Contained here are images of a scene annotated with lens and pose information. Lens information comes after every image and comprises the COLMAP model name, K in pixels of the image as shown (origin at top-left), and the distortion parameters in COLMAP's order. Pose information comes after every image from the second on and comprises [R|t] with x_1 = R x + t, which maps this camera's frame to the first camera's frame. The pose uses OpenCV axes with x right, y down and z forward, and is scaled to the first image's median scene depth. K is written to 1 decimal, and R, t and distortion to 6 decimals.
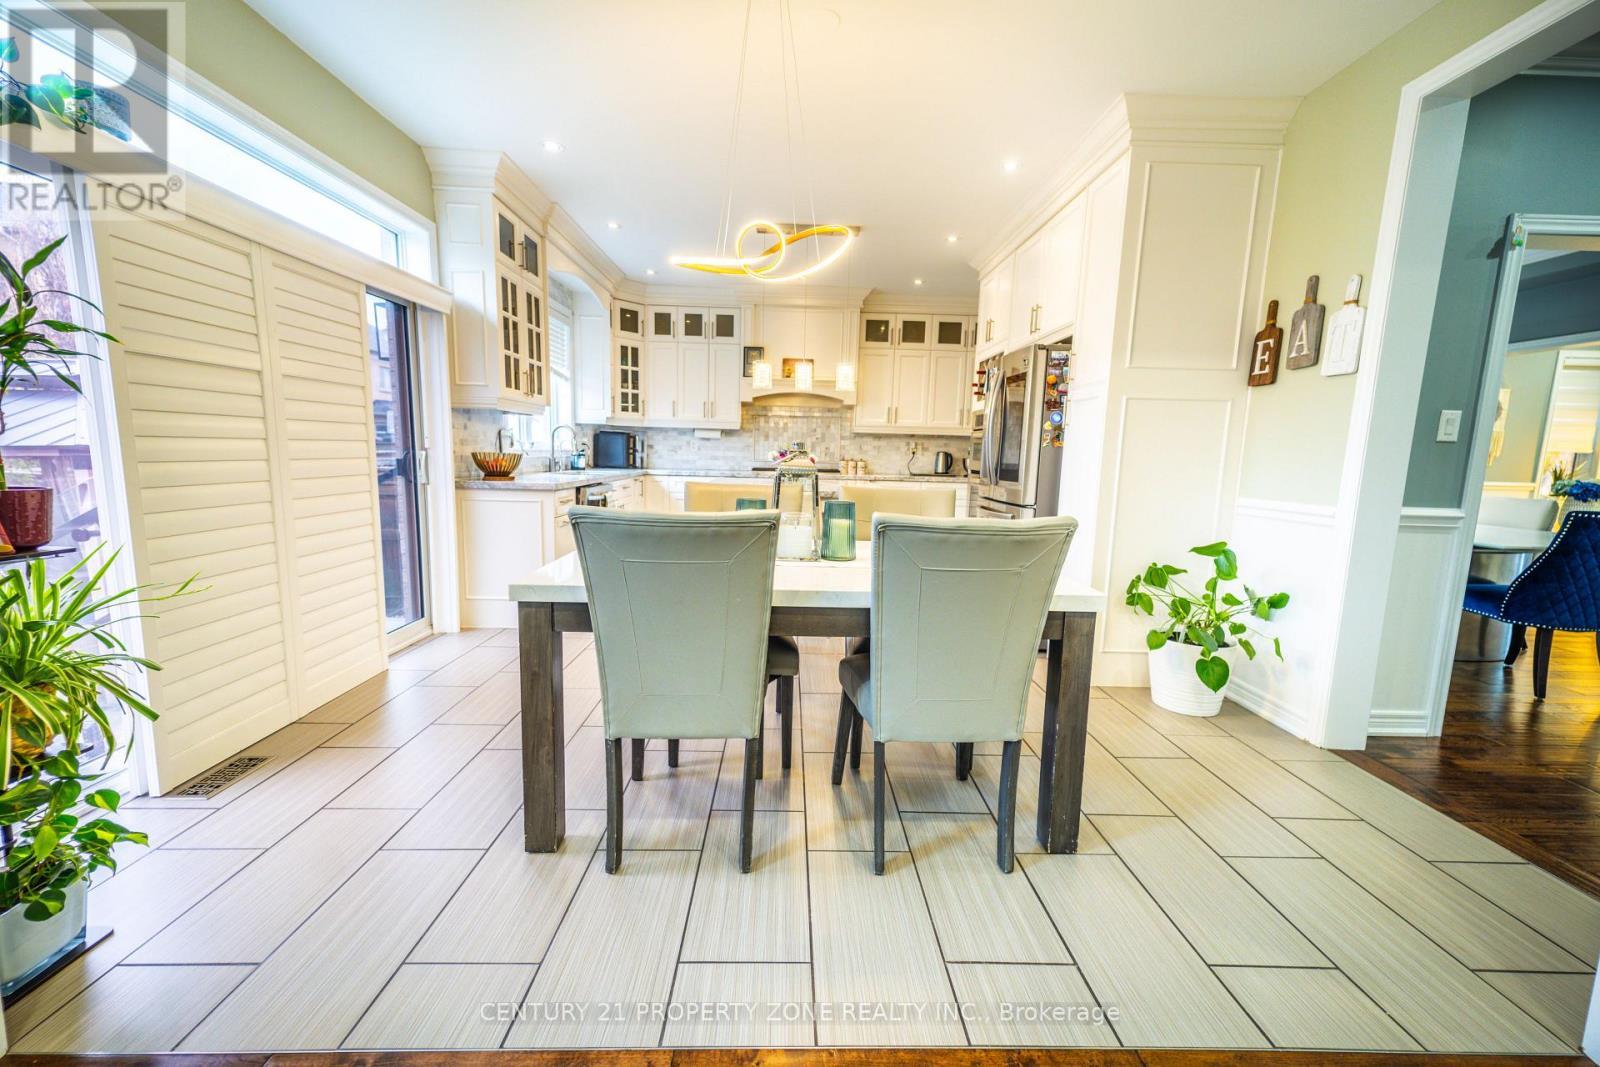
lens RADIAL K [[635.5, 0, 795.5], [0, 635.5, 536.1], [0, 0, 1]] dist [0.012984, 0.000013]
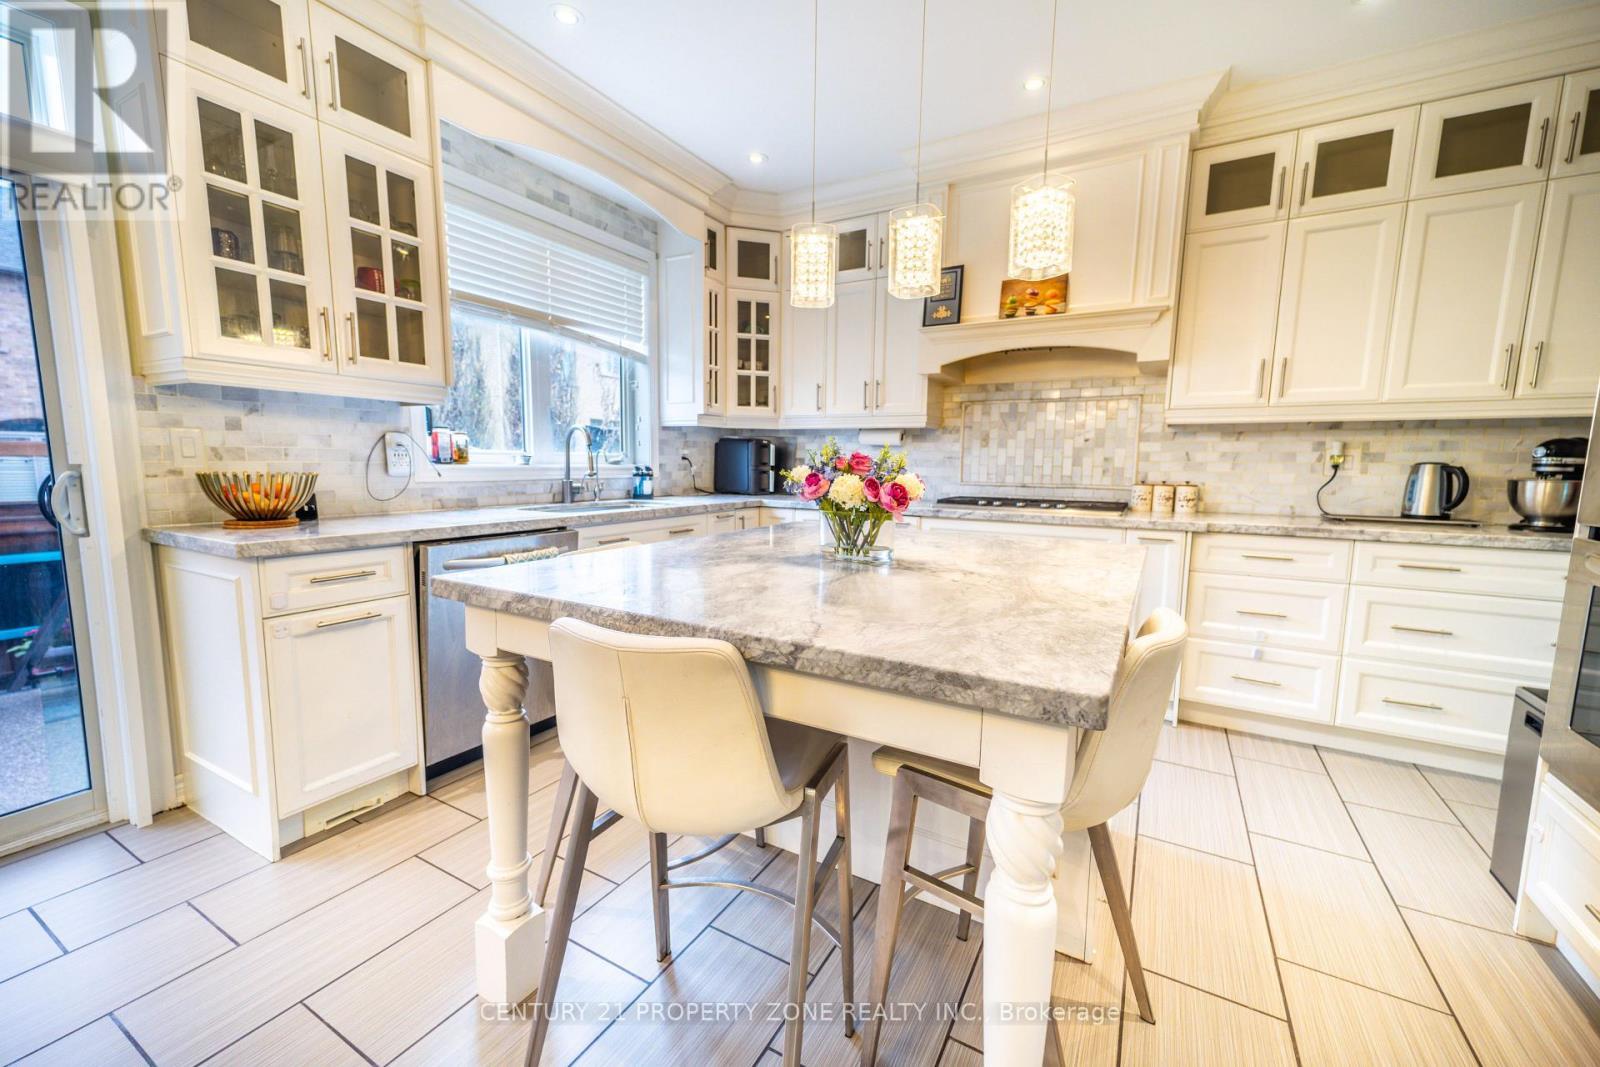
lens RADIAL K [[635.5, 0, 795.3], [0, 635.5, 536.5], [0, 0, 1]] dist [0.012984, 0.000013]
pose [[0.860404, 0.046381, -0.507498, 0.098979], [-0.060005, 0.998143, -0.010508, -0.061075], [0.506068, 0.039494, 0.861589, 0.472441]]
